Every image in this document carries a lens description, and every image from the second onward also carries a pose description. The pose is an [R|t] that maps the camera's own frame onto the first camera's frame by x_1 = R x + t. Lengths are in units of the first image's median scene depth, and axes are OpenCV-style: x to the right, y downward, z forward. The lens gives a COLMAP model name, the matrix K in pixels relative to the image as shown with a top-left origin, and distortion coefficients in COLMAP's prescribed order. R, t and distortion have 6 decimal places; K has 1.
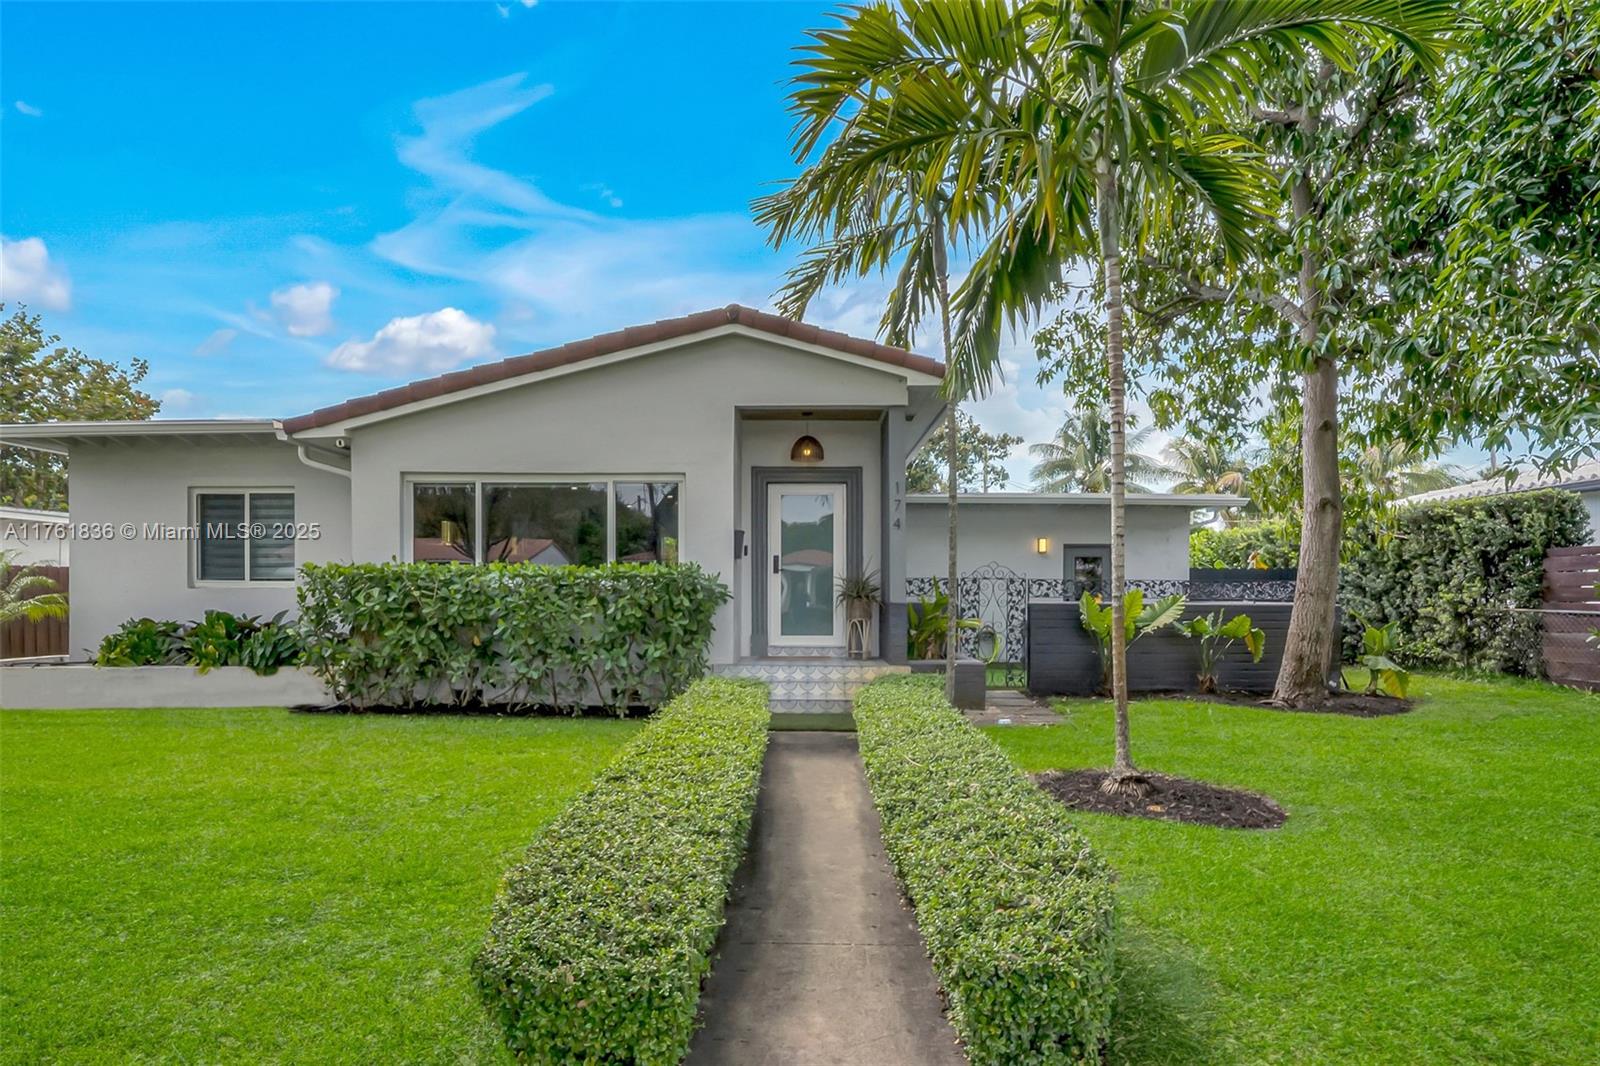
lens RADIAL K [[846.9, 0, 762.4], [0, 846.9, 591.3], [0, 0, 1]] dist [-0.002288, 0.002356]
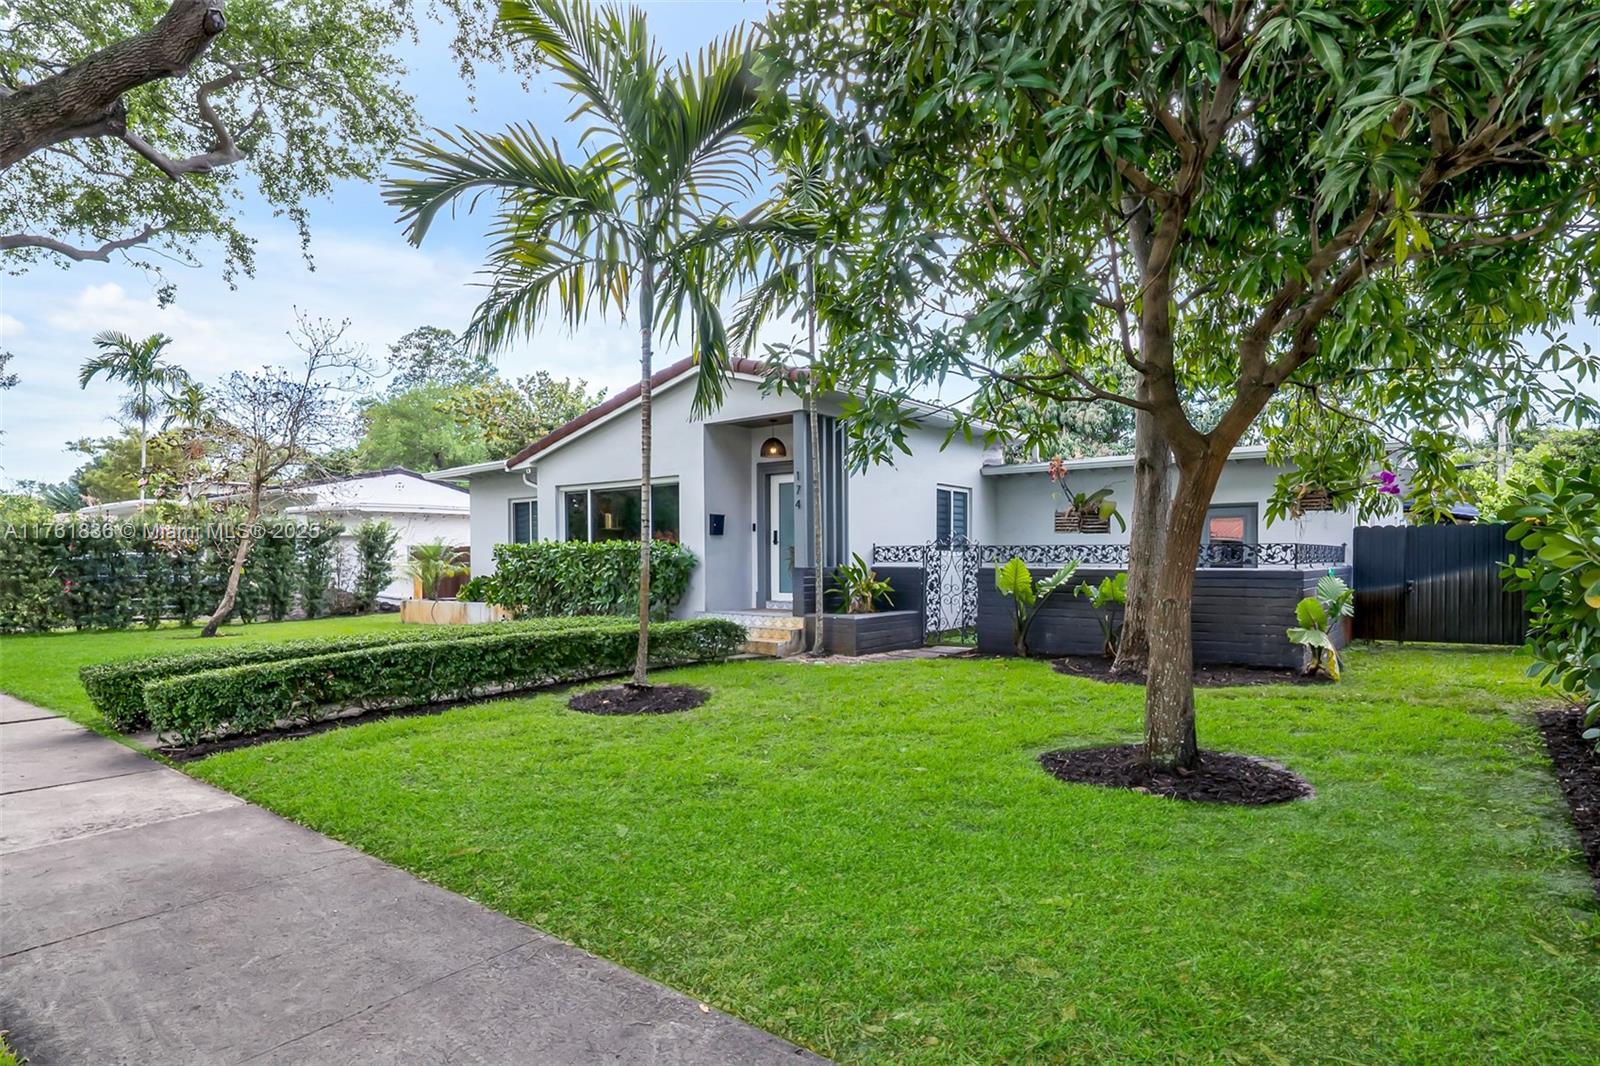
lens RADIAL K [[846.9, 0, 762.4], [0, 846.9, 591.3], [0, 0, 1]] dist [-0.002288, 0.002356]
pose [[0.783225, 0.018987, -0.621449, 0.807089], [0.004546, 0.999332, 0.036262, 0.003542], [0.621722, -0.031227, 0.782615, -0.029426]]
